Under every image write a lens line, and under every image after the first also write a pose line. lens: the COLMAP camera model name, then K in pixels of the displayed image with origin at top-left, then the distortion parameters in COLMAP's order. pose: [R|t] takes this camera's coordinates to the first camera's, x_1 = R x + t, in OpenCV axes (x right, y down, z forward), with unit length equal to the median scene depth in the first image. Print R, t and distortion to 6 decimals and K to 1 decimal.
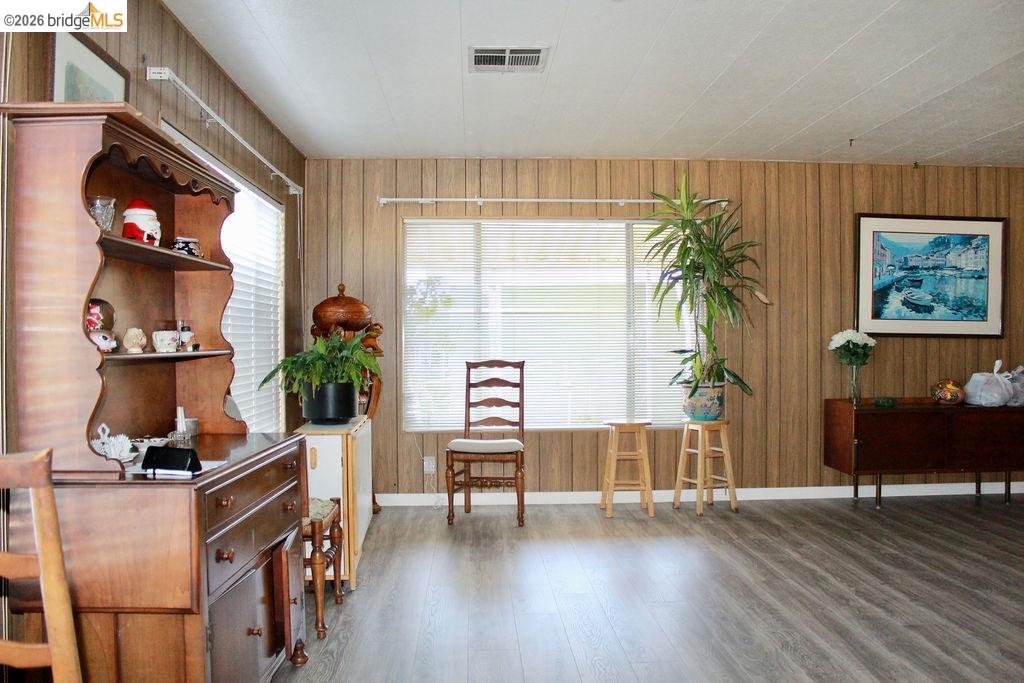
lens RADIAL K [[878.1, 0, 512.0], [0, 878.1, 341.5], [0, 0, 1]] dist [-0.161194, -0.002040]
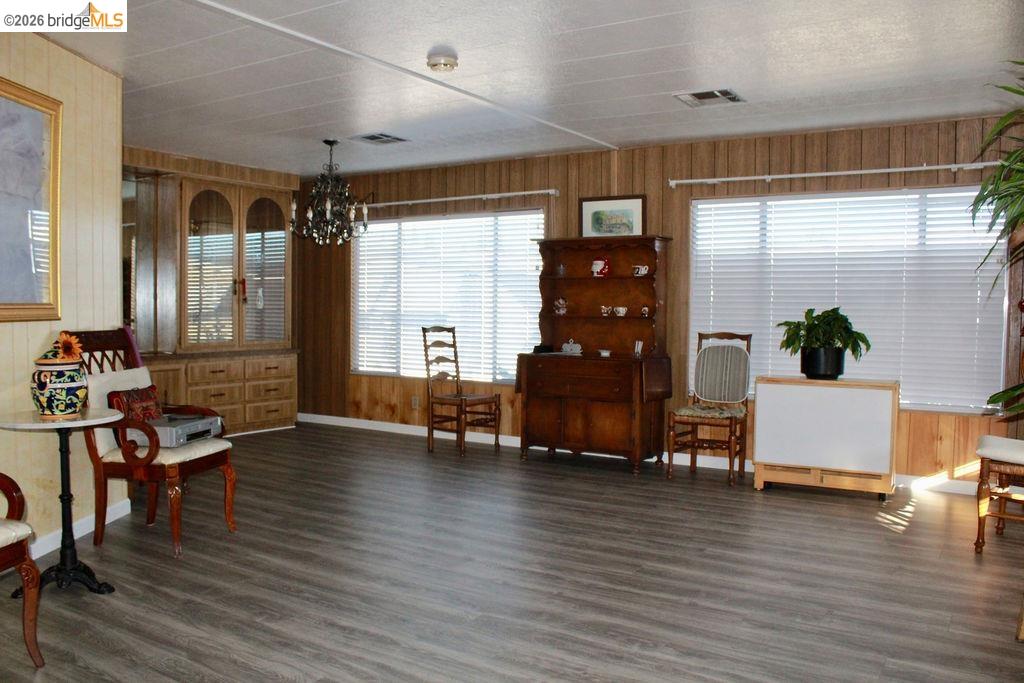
lens RADIAL K [[848.2, 0, 512.7], [0, 848.2, 356.1], [0, 0, 1]] dist [-0.121300, 0.008182]
pose [[0.825160, 0.042168, -0.563323, 0.285188], [-0.013264, 0.998381, 0.055305, -0.001667], [0.564744, -0.038163, 0.824383, 0.011546]]
